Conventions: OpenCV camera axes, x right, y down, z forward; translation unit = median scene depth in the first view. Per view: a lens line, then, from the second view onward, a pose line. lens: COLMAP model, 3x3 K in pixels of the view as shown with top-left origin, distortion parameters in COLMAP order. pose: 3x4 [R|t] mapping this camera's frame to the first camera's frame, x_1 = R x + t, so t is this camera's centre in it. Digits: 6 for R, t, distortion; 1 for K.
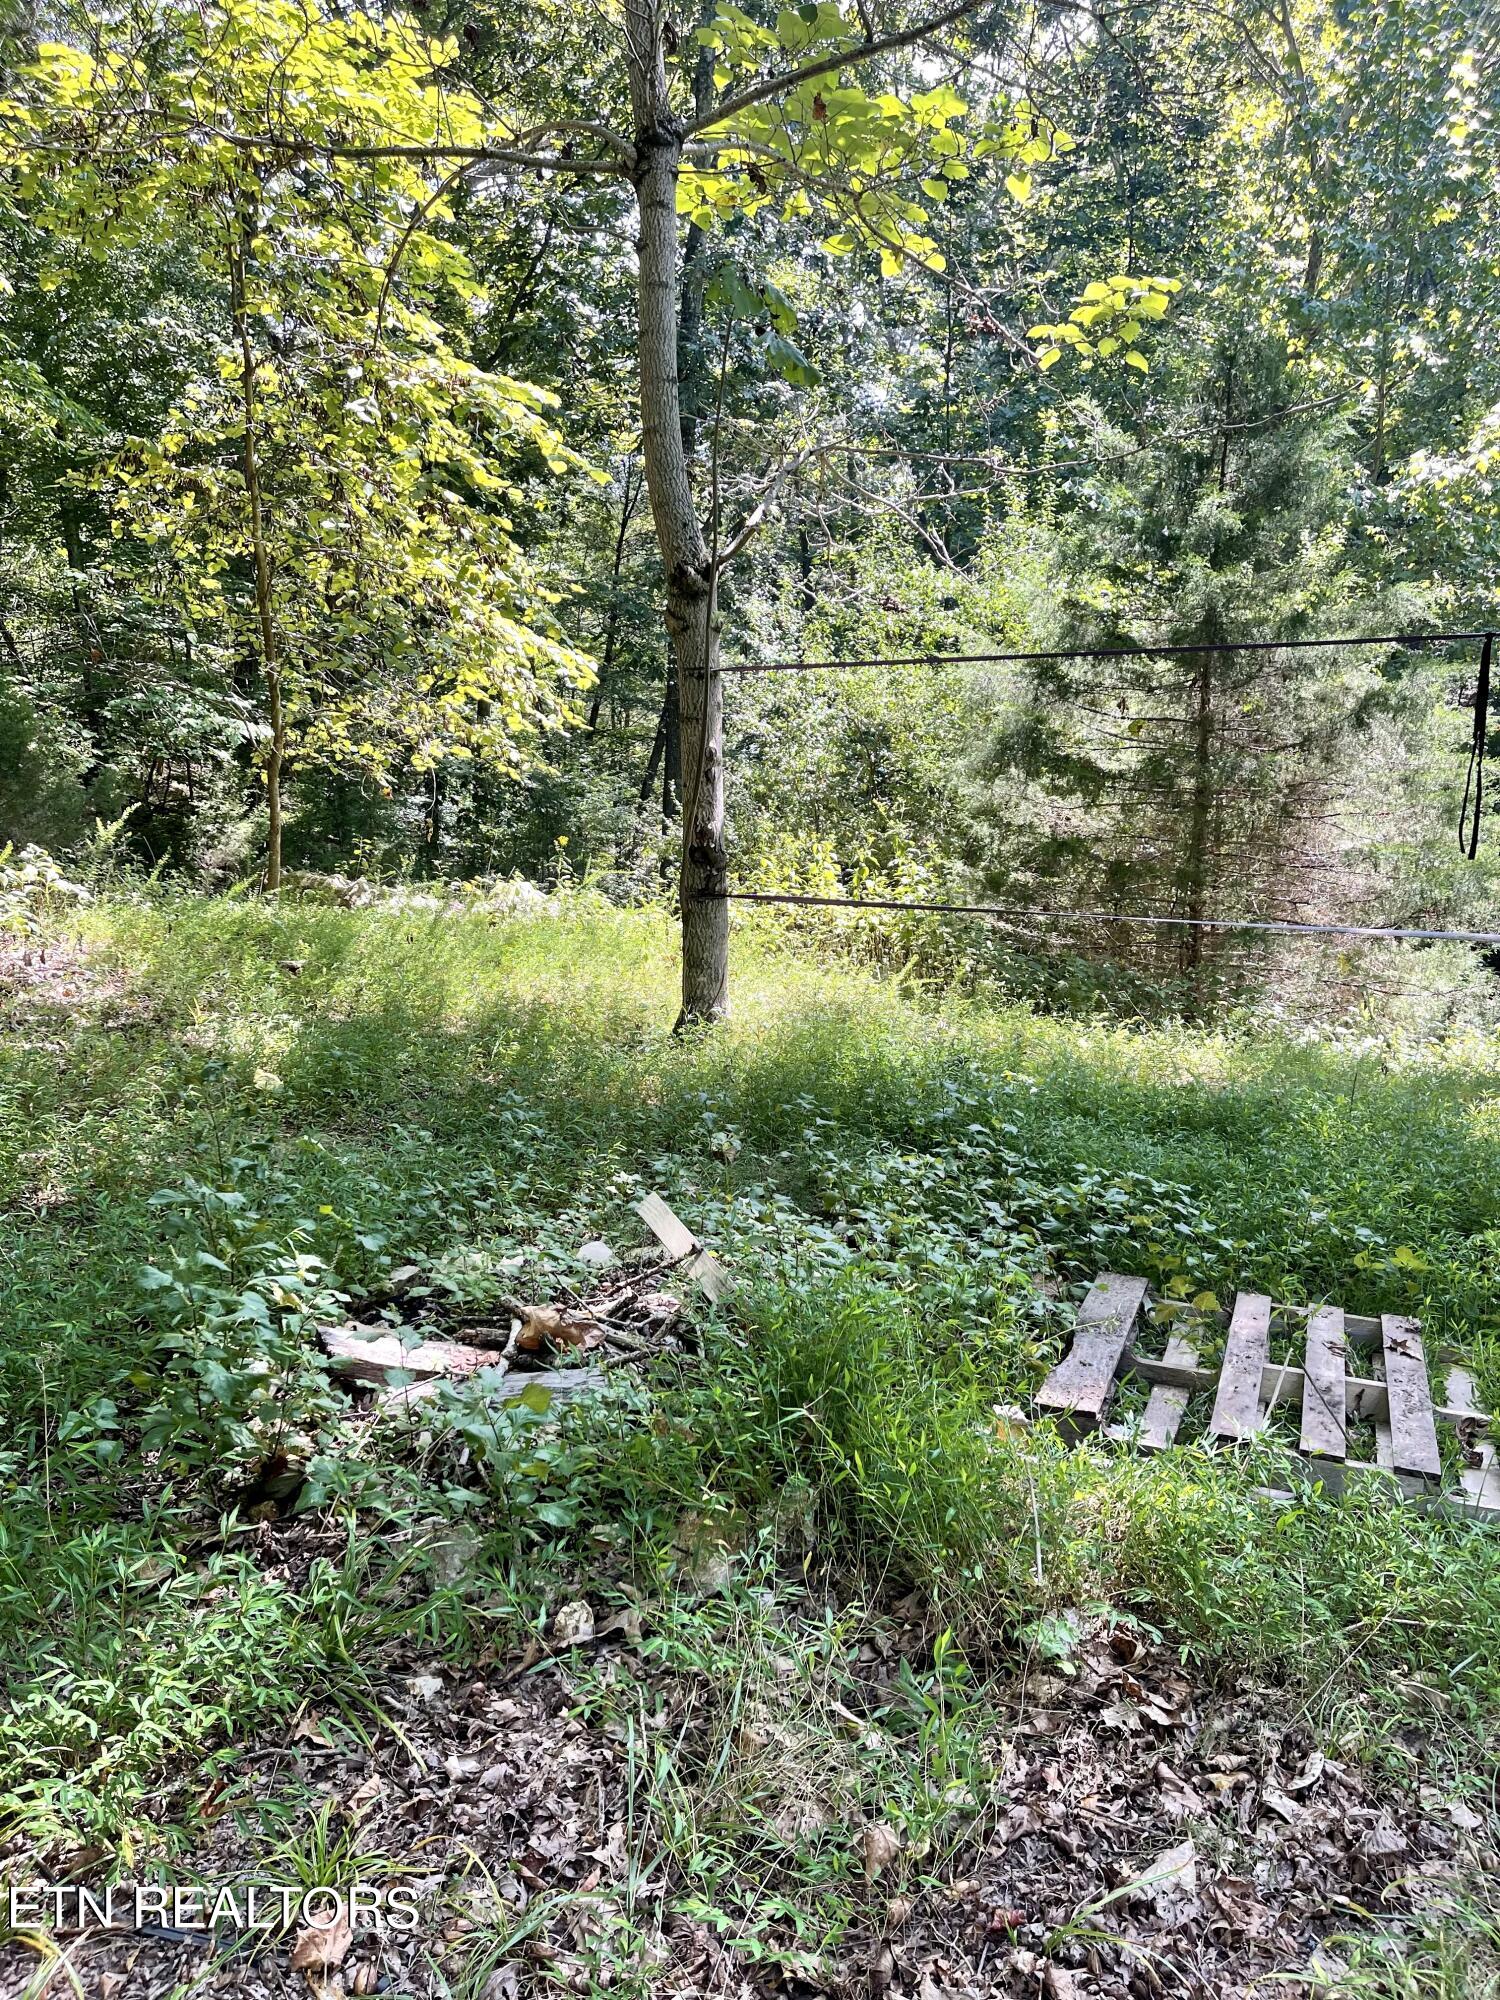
lens RADIAL K [[1512.7, 0, 750.0], [0, 1512.7, 1000.0], [0, 0, 1]] dist [0.085424, -0.113940]
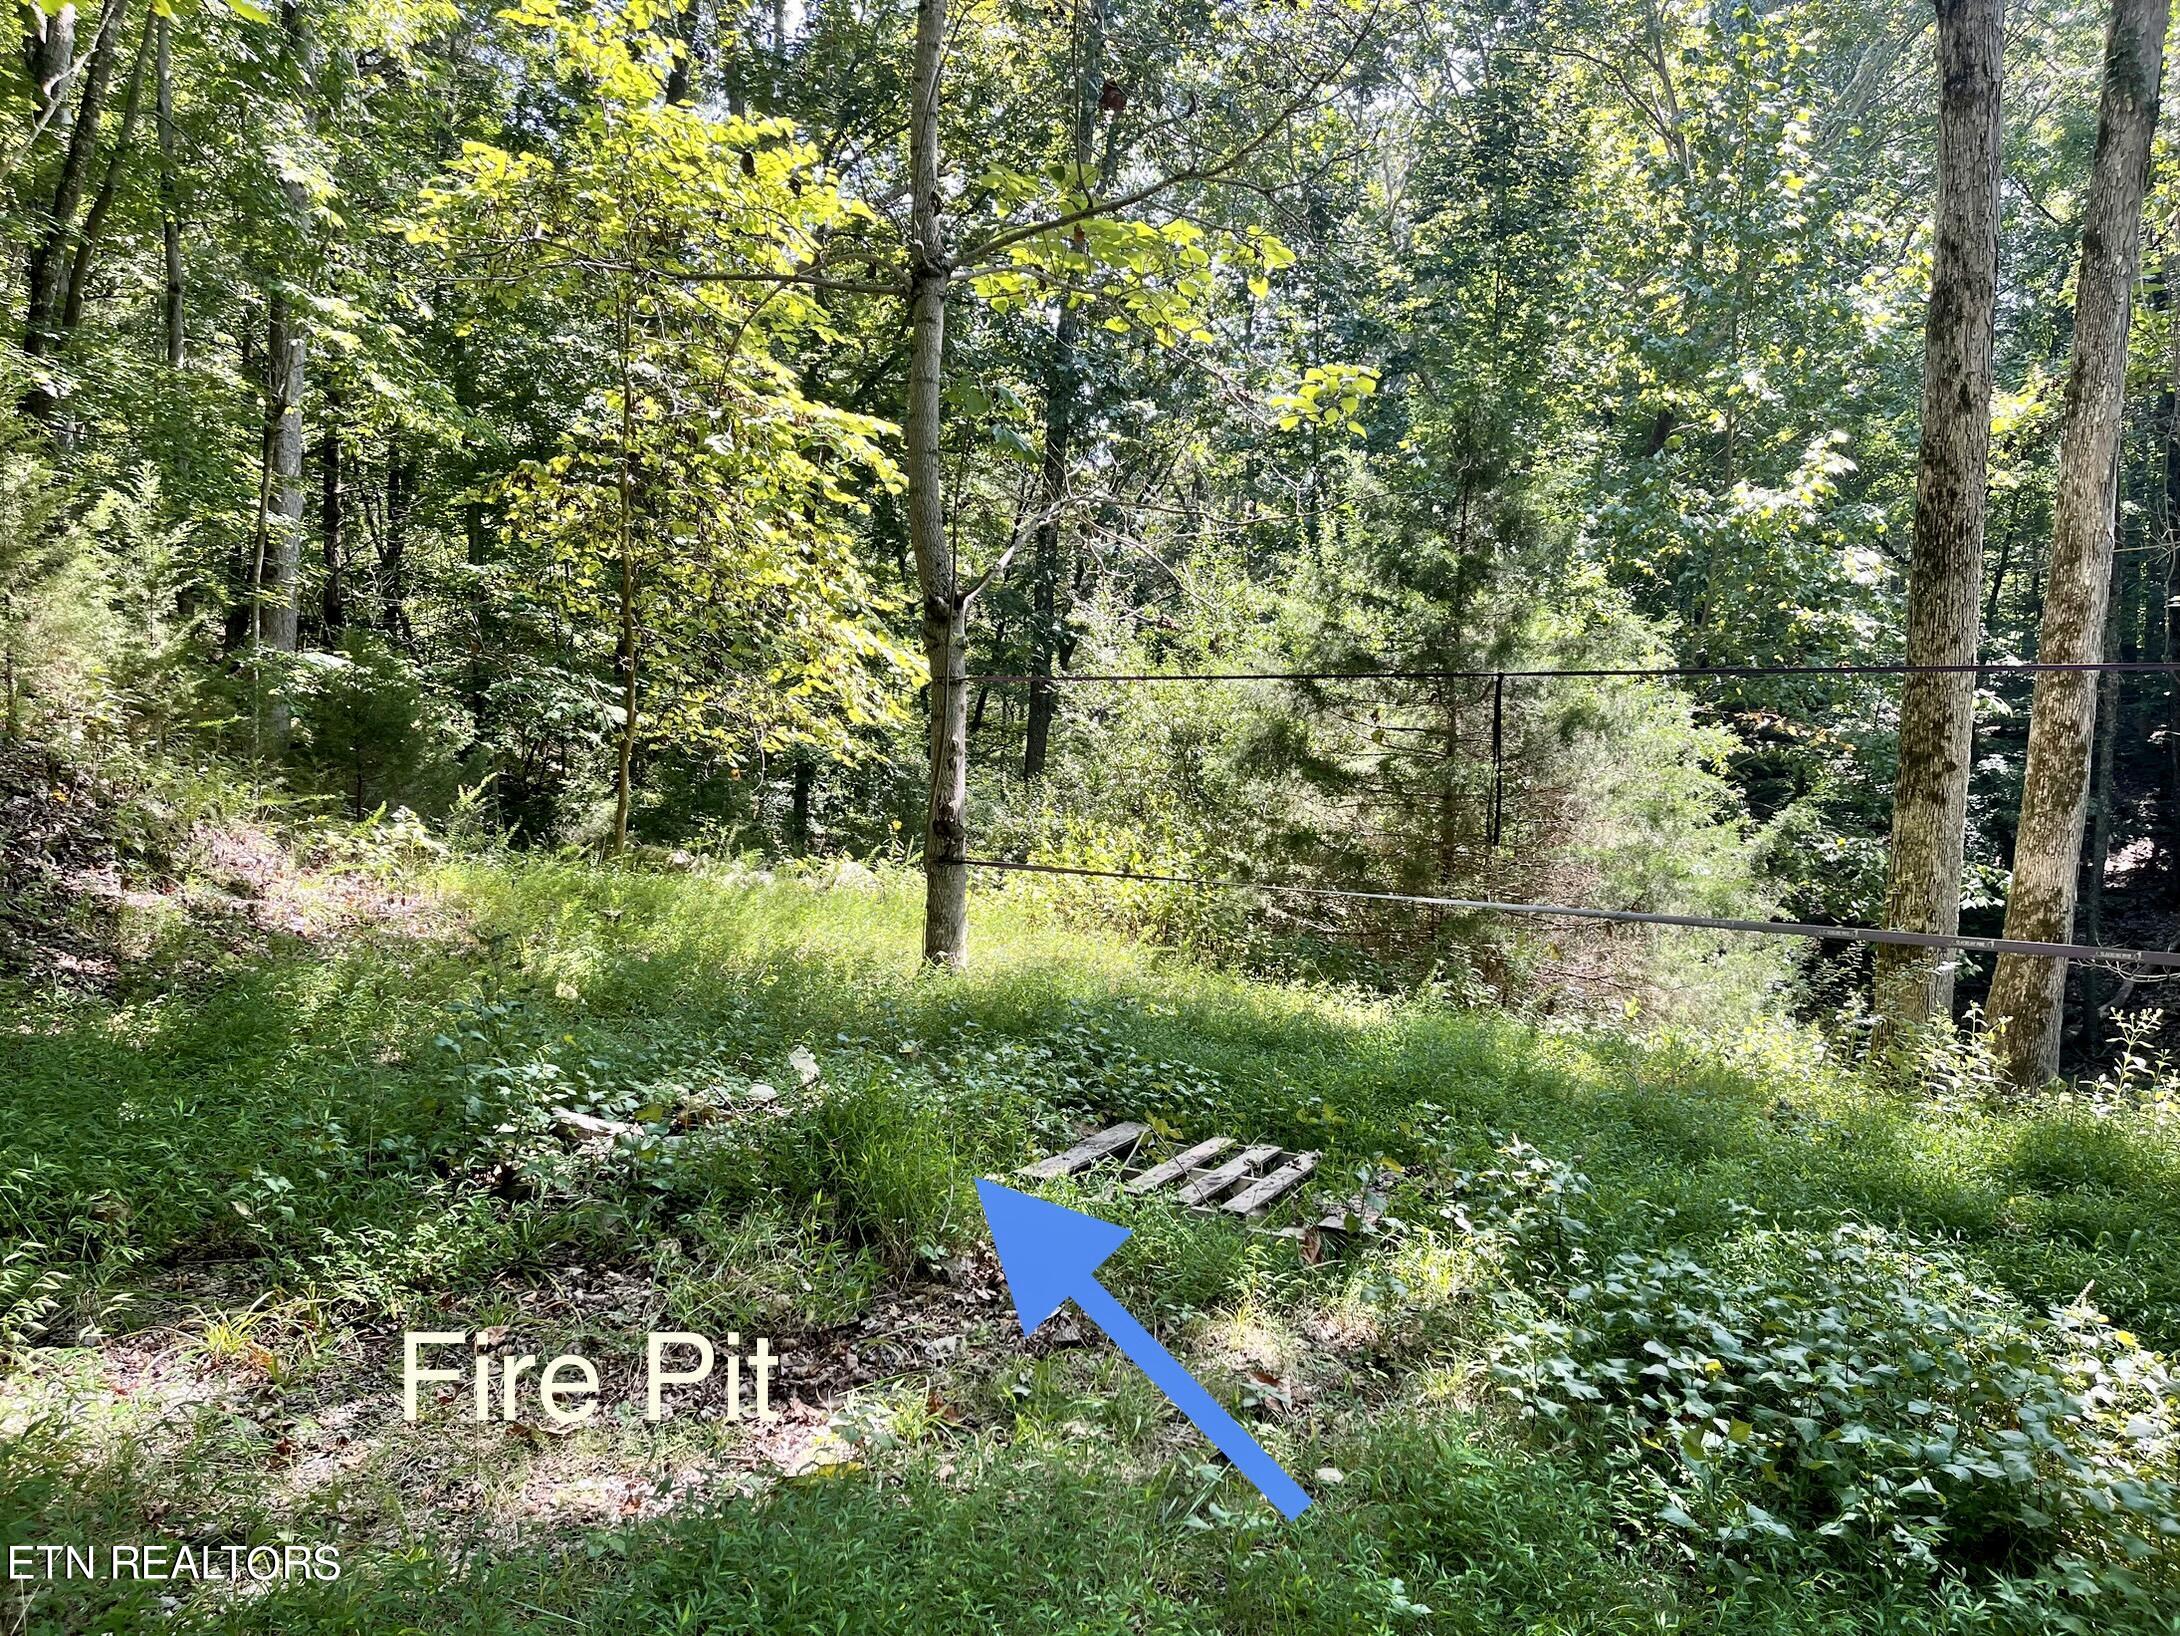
lens RADIAL K [[1689.1, 0, 1090.0], [0, 1689.1, 818.0], [0, 0, 1]] dist [0.050607, -0.003334]
pose [[0.997832, 0.032459, -0.057251, 0.083551], [-0.039142, 0.992031, -0.119760, 0.027197], [0.052907, 0.121741, 0.991151, -0.168409]]
